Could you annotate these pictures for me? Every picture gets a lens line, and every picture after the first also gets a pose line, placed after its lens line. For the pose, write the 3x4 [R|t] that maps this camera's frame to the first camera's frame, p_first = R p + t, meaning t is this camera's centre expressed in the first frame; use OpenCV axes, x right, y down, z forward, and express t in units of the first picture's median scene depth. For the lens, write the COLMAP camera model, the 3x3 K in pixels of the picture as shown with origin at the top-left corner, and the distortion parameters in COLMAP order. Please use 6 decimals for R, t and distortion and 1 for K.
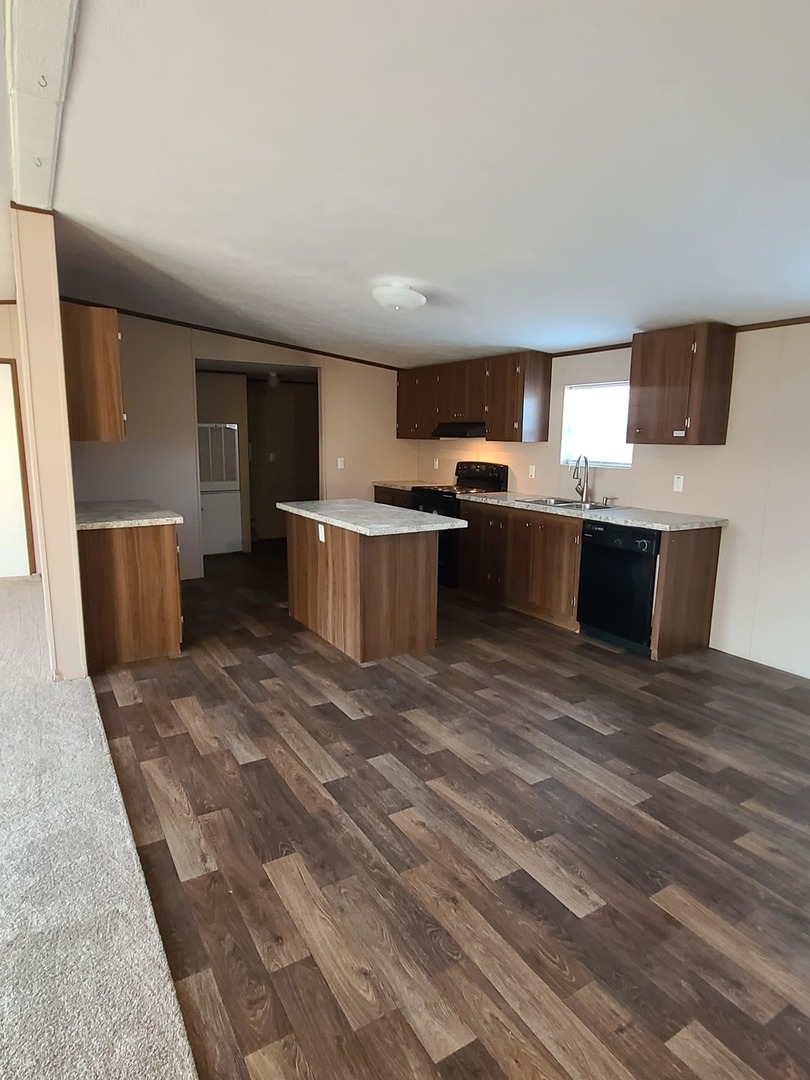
lens RADIAL K [[612.7, 0, 396.2], [0, 612.7, 538.1], [0, 0, 1]] dist [-0.003745, -0.000015]
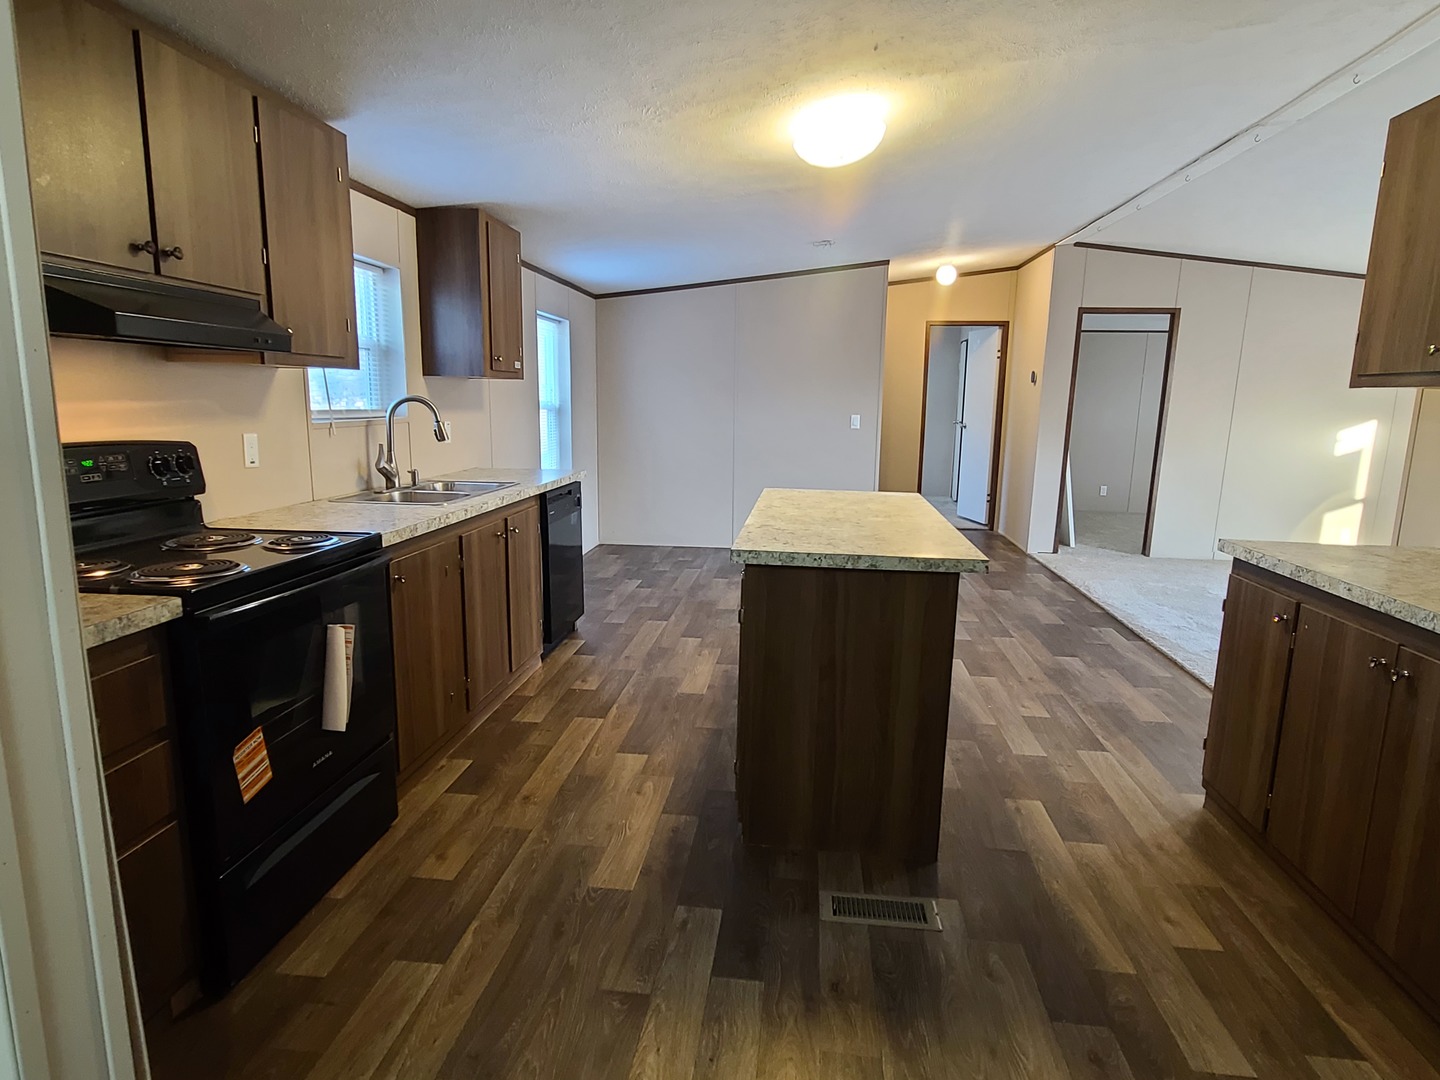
lens RADIAL K [[816.9, 0, 712.5], [0, 816.9, 547.1], [0, 0, 1]] dist [-0.003745, -0.000015]
pose [[-0.790114, -0.134264, 0.598074, -0.508040], [0.077066, 0.946214, 0.314230, -0.322558], [-0.608095, 0.294369, -0.737270, 2.101491]]
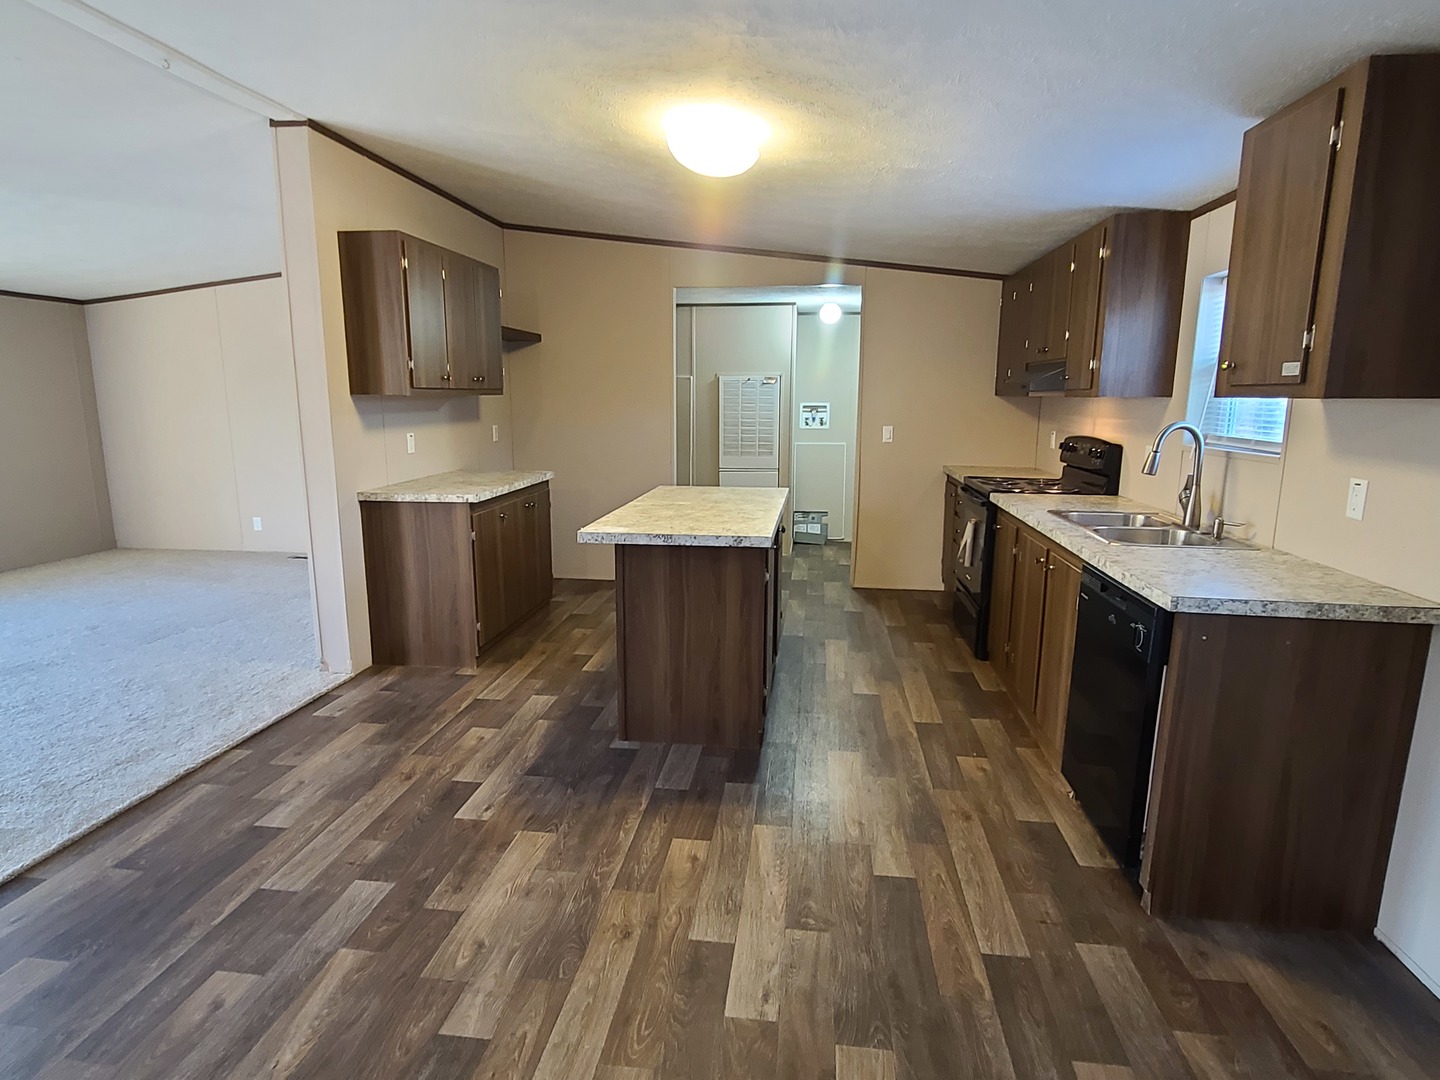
lens RADIAL K [[816.9, 0, 712.5], [0, 816.9, 547.1], [0, 0, 1]] dist [-0.003745, -0.000015]
pose [[0.785200, 0.108526, -0.609658, 0.618959], [-0.100680, 0.993797, 0.047238, -0.056231], [0.611002, 0.024289, 0.791256, 0.453125]]
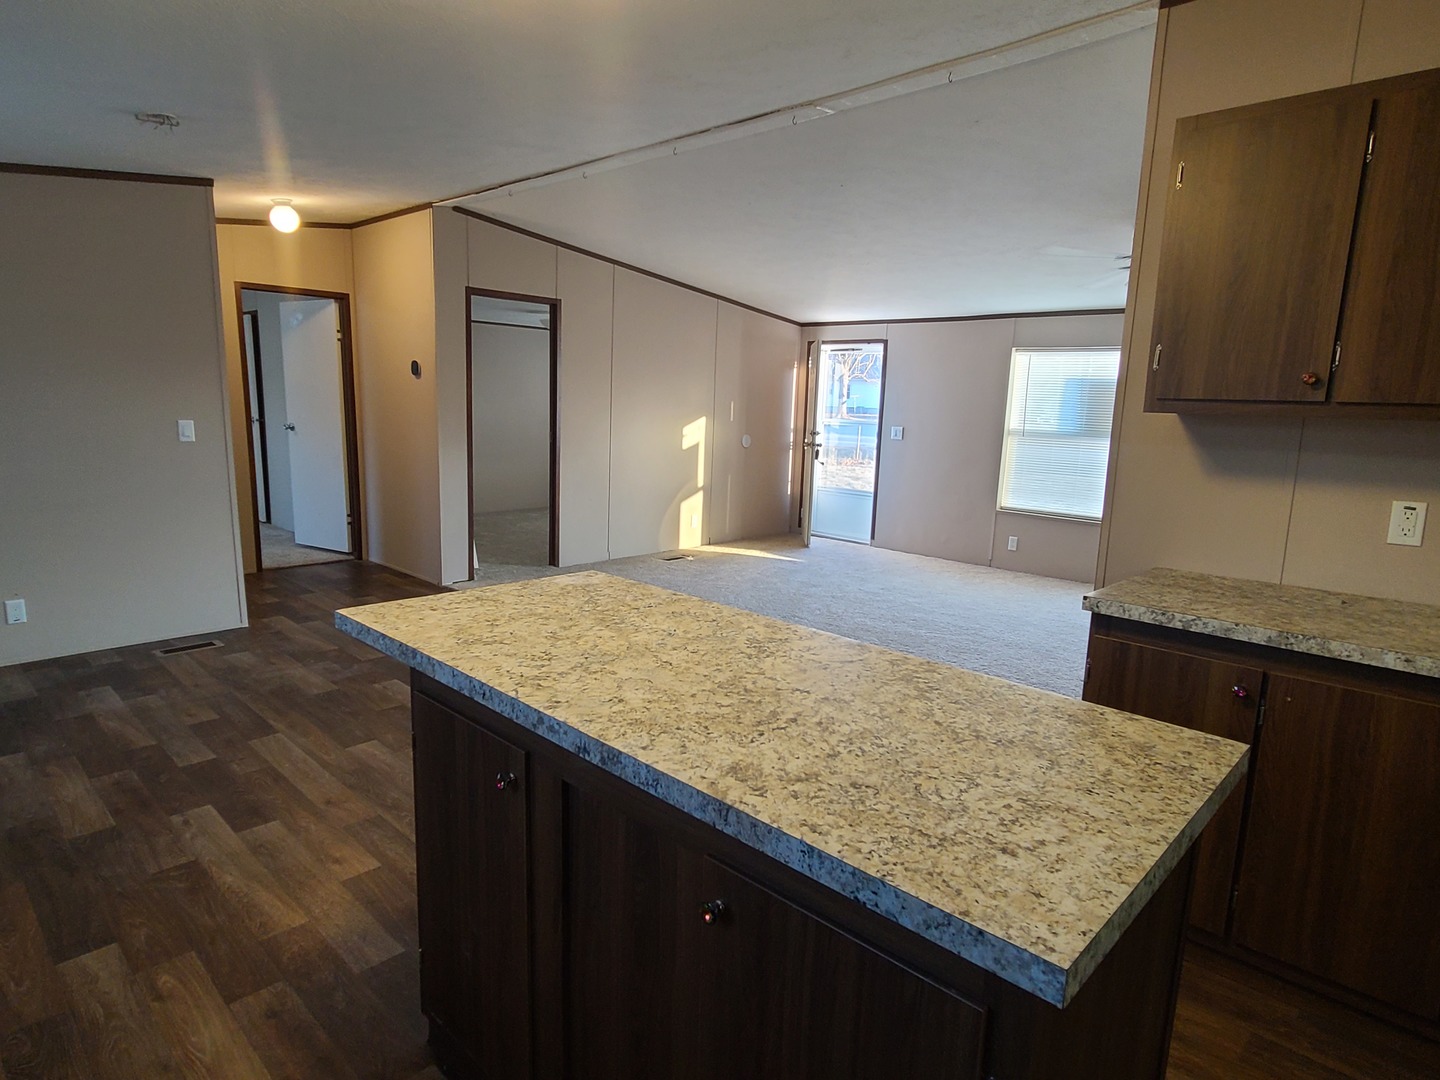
lens RADIAL K [[816.9, 0, 712.5], [0, 816.9, 547.1], [0, 0, 1]] dist [-0.003745, -0.000015]
pose [[-0.963573, 0.008415, -0.267313, 0.040095], [-0.083117, 0.940588, 0.329219, -0.268923], [0.254202, 0.339445, -0.905626, 1.712806]]
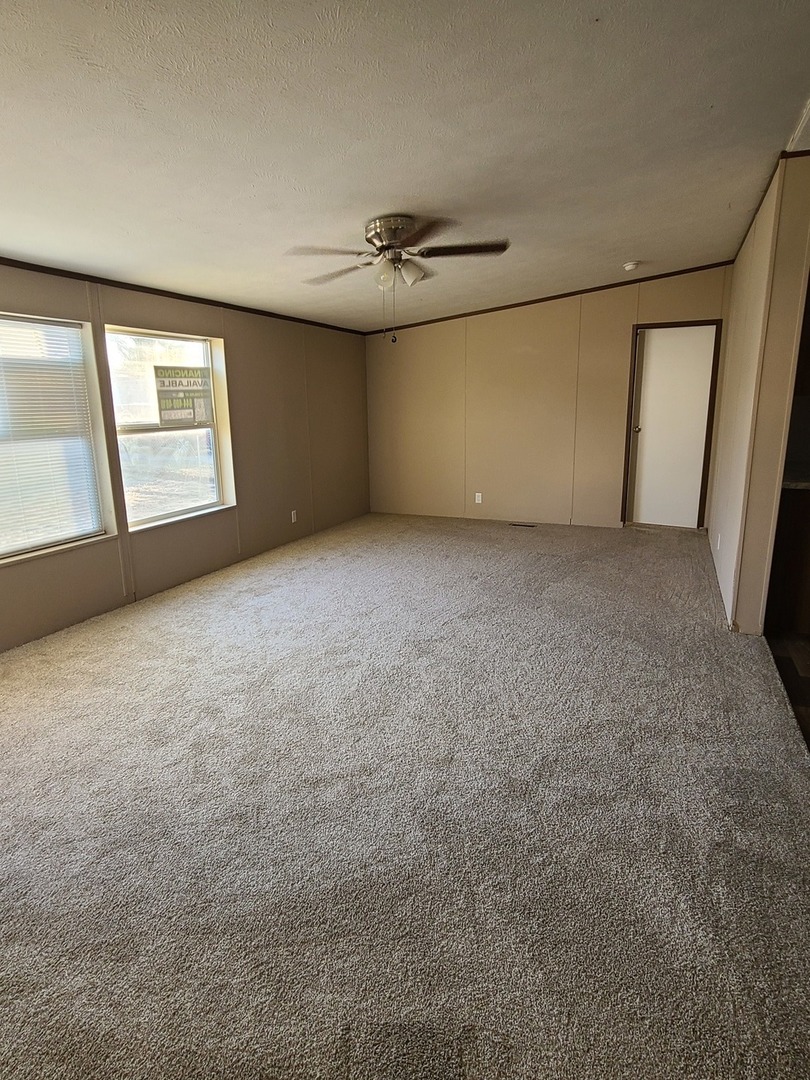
lens RADIAL K [[612.7, 0, 396.2], [0, 612.7, 538.1], [0, 0, 1]] dist [-0.003745, -0.000015]
pose [[0.575742, 0.165662, -0.800673, -0.088688], [-0.119581, 0.985790, 0.117976, 0.027314], [0.808840, 0.027822, 0.587371, -0.074997]]
